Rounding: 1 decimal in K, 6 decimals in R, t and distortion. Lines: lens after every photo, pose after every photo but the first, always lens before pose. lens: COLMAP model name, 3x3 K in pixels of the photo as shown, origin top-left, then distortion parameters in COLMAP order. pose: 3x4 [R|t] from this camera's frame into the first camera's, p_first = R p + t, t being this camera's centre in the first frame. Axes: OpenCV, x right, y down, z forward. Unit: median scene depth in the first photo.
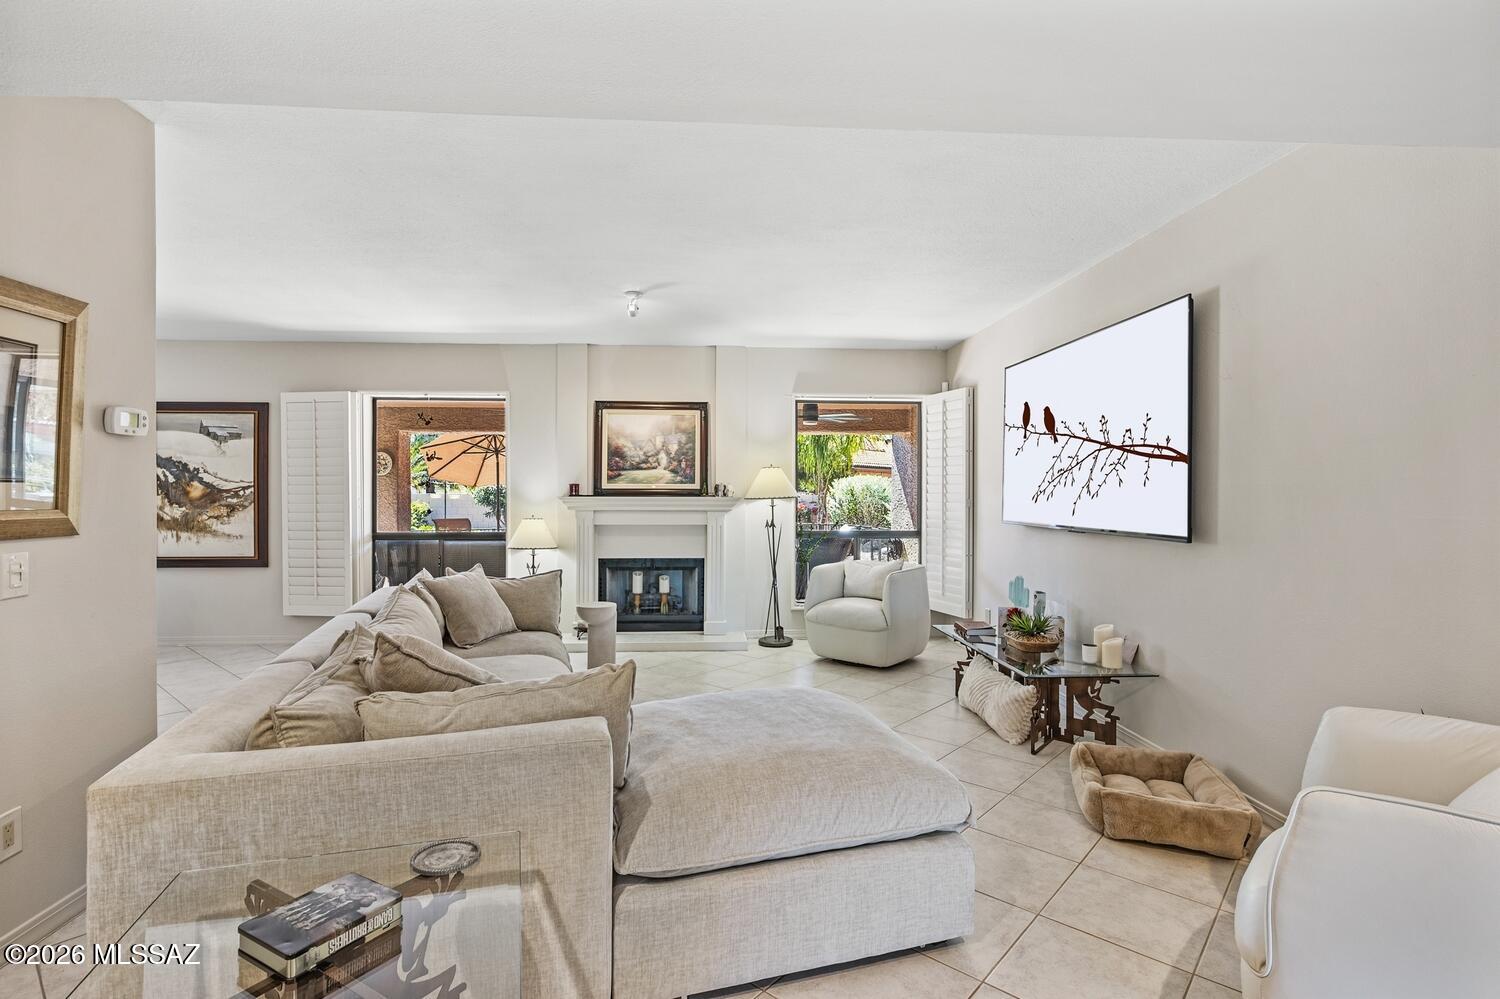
lens RADIAL K [[723.8, 0, 755.7], [0, 723.8, 492.0], [0, 0, 1]] dist [-0.003310, 0.000311]
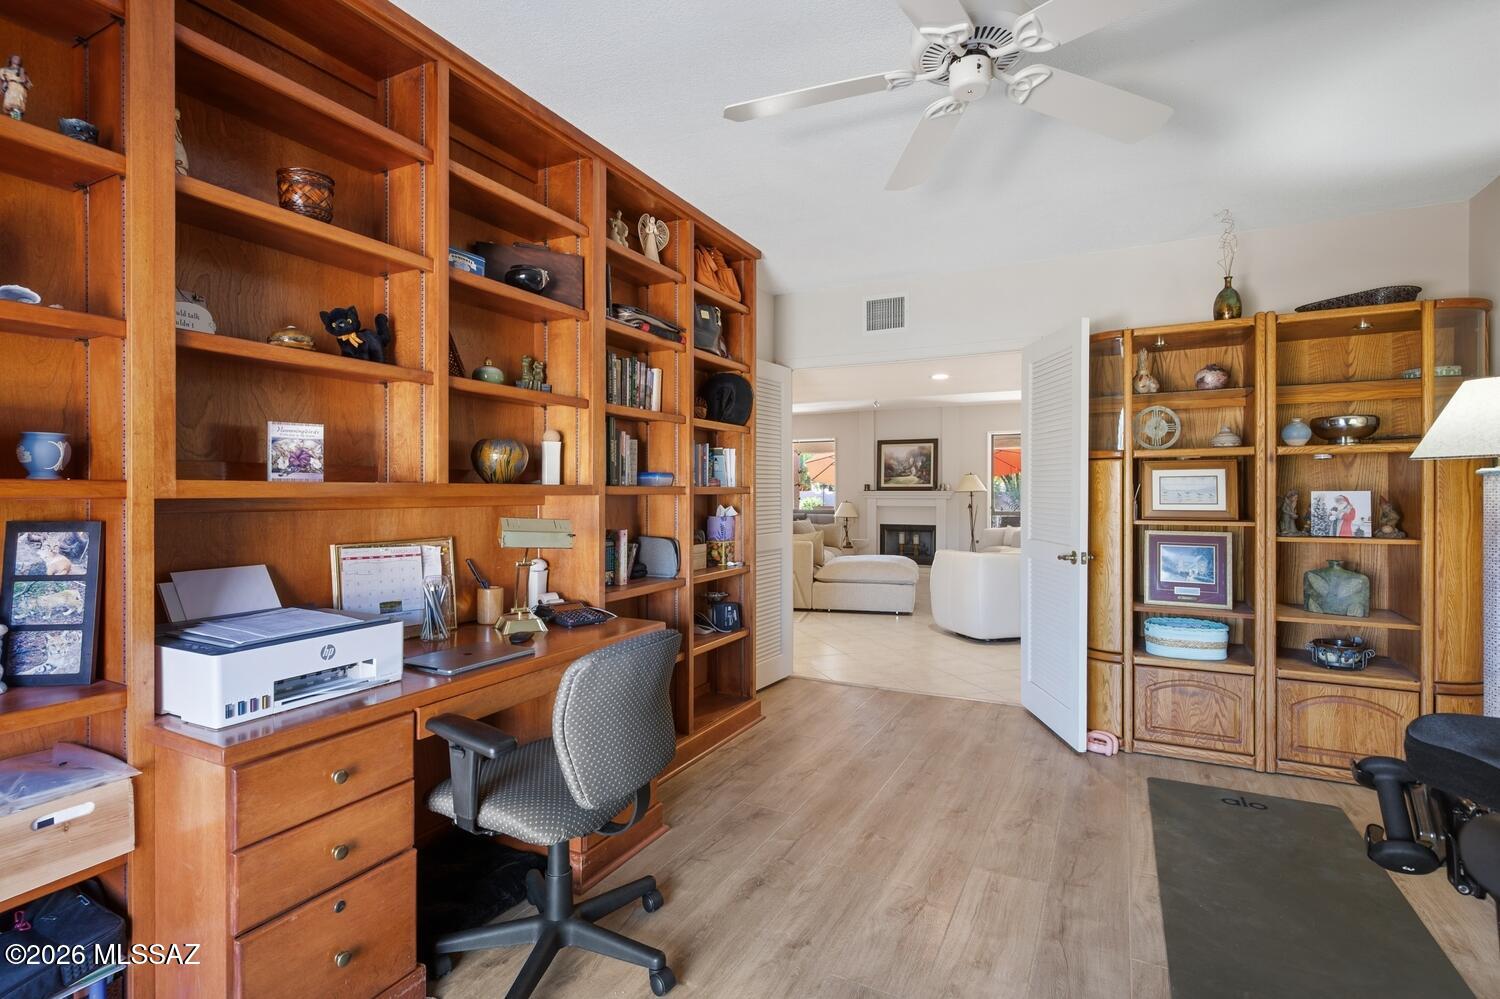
lens RADIAL K [[723.8, 0, 755.7], [0, 723.8, 492.0], [0, 0, 1]] dist [-0.003310, 0.000311]
pose [[0.857618, -0.003182, -0.514277, 0.476622], [0.003181, 0.999995, -0.000883, 0.009501], [0.514277, -0.000879, 0.857624, -0.784635]]
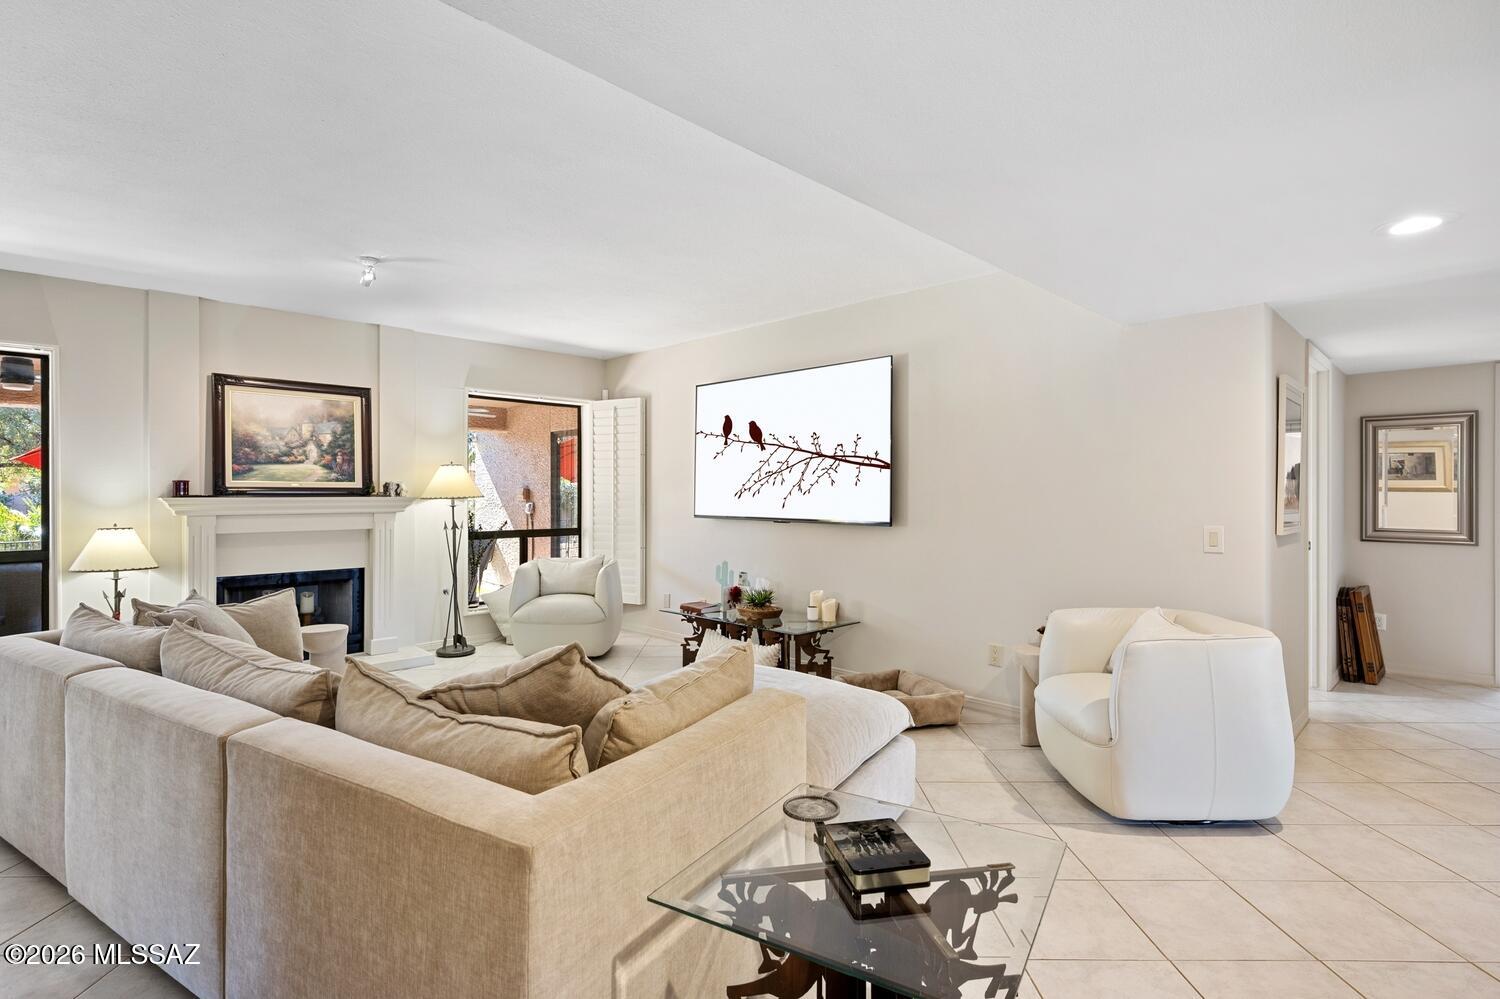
lens RADIAL K [[723.8, 0, 755.7], [0, 723.8, 492.0], [0, 0, 1]] dist [-0.003310, 0.000311]
pose [[0.762478, -0.006000, 0.646986, -0.280414], [0.002821, 0.999978, 0.005949, -0.002700], [-0.647008, -0.002710, 0.762479, 0.038811]]
